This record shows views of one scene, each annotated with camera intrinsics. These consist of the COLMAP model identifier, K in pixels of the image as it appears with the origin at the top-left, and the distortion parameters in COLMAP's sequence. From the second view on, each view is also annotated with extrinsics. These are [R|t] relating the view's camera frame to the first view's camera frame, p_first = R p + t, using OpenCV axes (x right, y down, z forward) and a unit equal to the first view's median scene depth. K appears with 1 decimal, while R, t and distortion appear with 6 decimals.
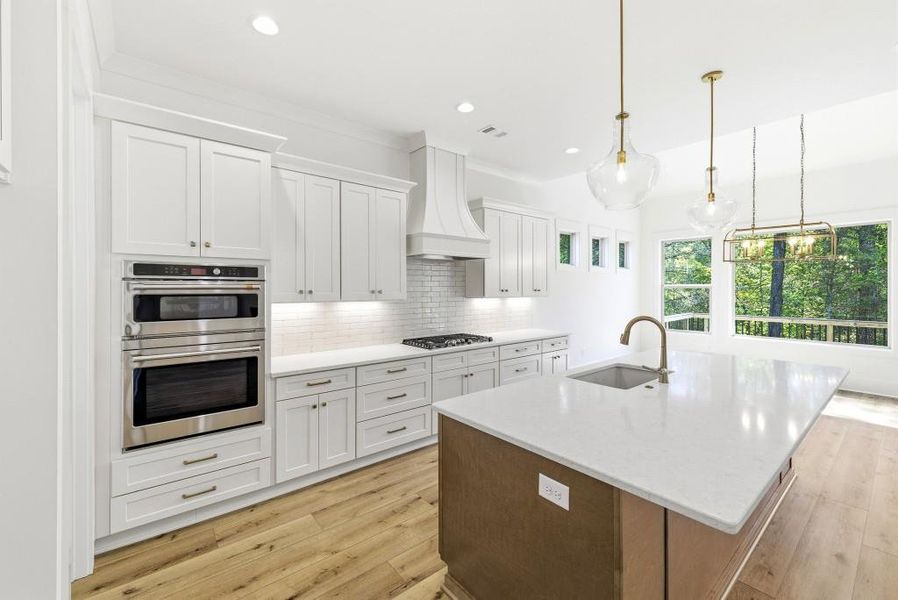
lens RADIAL K [[385.0, 0, 429.1], [0, 385.0, 283.6], [0, 0, 1]] dist [-0.000337, -0.000158]
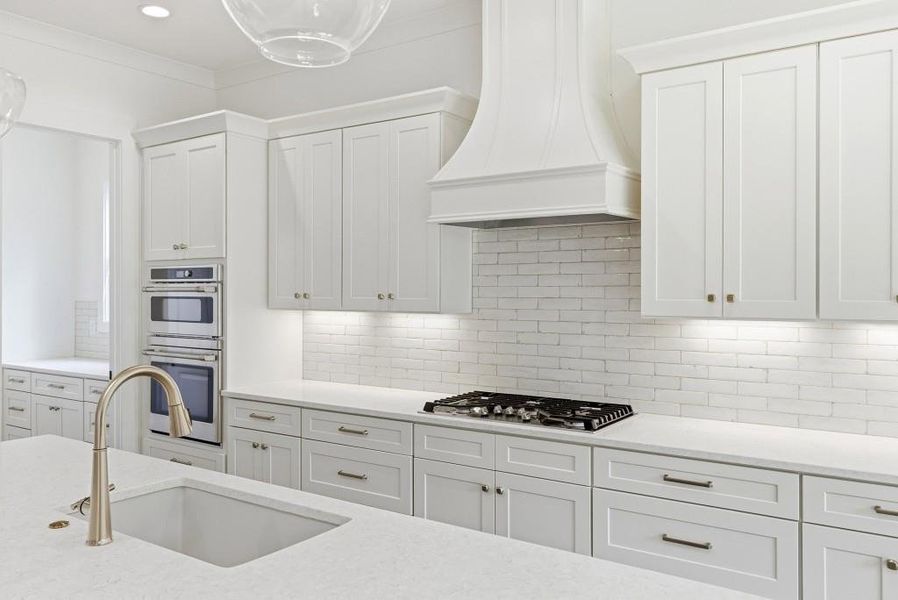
lens RADIAL K [[721.8, 0, 434.2], [0, 721.8, 276.5], [0, 0, 1]] dist [0.004787, 0.003852]
pose [[0.267314, -0.018420, -0.963434, 1.106373], [0.011333, 0.999808, -0.015971, 0.010010], [0.963543, -0.006649, 0.267471, 0.901745]]
